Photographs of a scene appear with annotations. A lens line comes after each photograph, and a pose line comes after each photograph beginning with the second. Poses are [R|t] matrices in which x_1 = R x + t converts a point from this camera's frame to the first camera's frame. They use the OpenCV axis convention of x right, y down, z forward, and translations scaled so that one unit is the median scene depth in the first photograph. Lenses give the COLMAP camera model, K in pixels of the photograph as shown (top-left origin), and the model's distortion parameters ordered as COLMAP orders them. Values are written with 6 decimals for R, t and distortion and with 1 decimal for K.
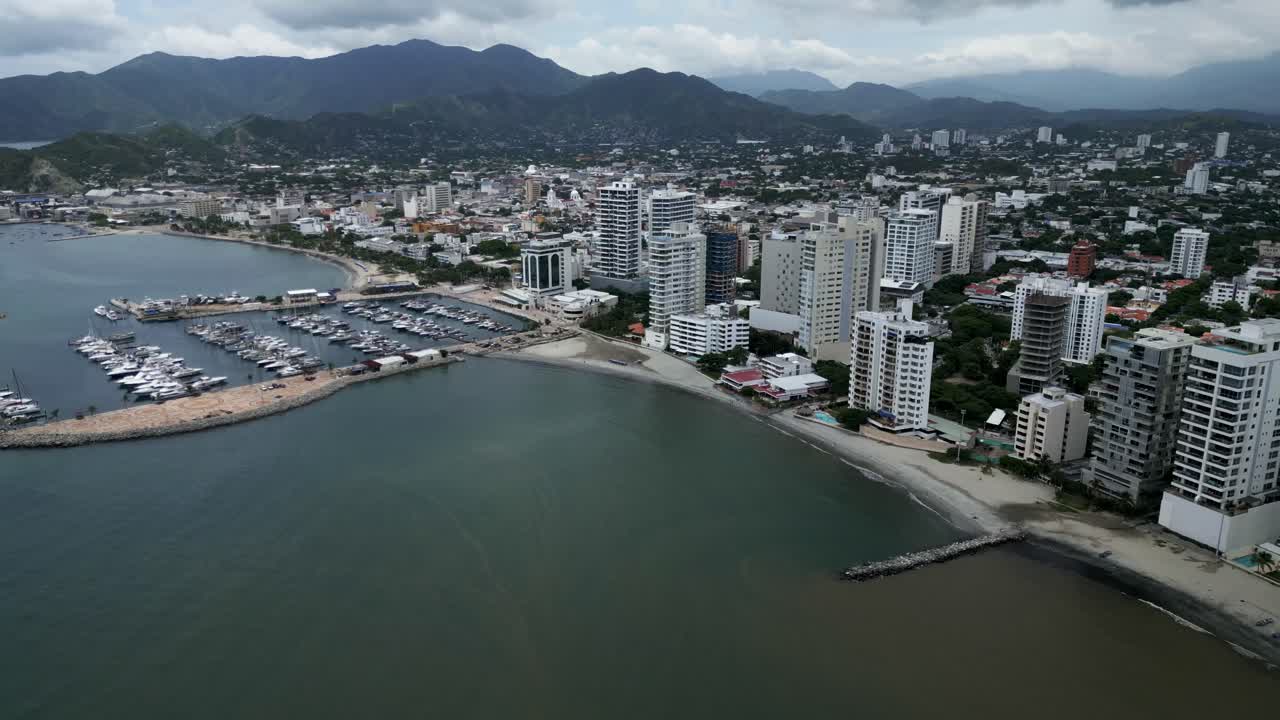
lens RADIAL K [[947.2, 0, 640.0], [0, 947.2, 360.0], [0, 0, 1]] dist [0.119568, -0.145905]
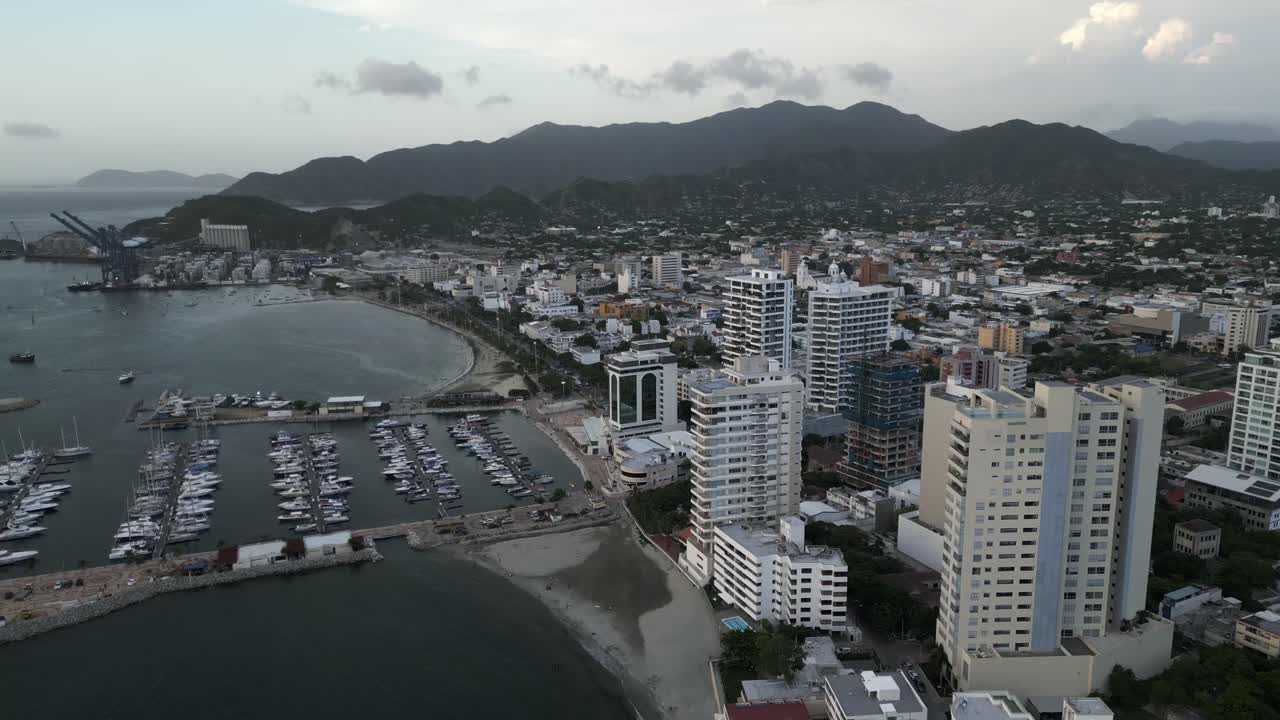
lens RADIAL K [[947.2, 0, 640.0], [0, 947.2, 360.0], [0, 0, 1]] dist [0.119568, -0.145905]
pose [[0.928172, 0.067598, -0.365961, 0.147197], [-0.089149, 0.995120, -0.042292, -0.091257], [0.361317, 0.071880, 0.929669, 0.369986]]
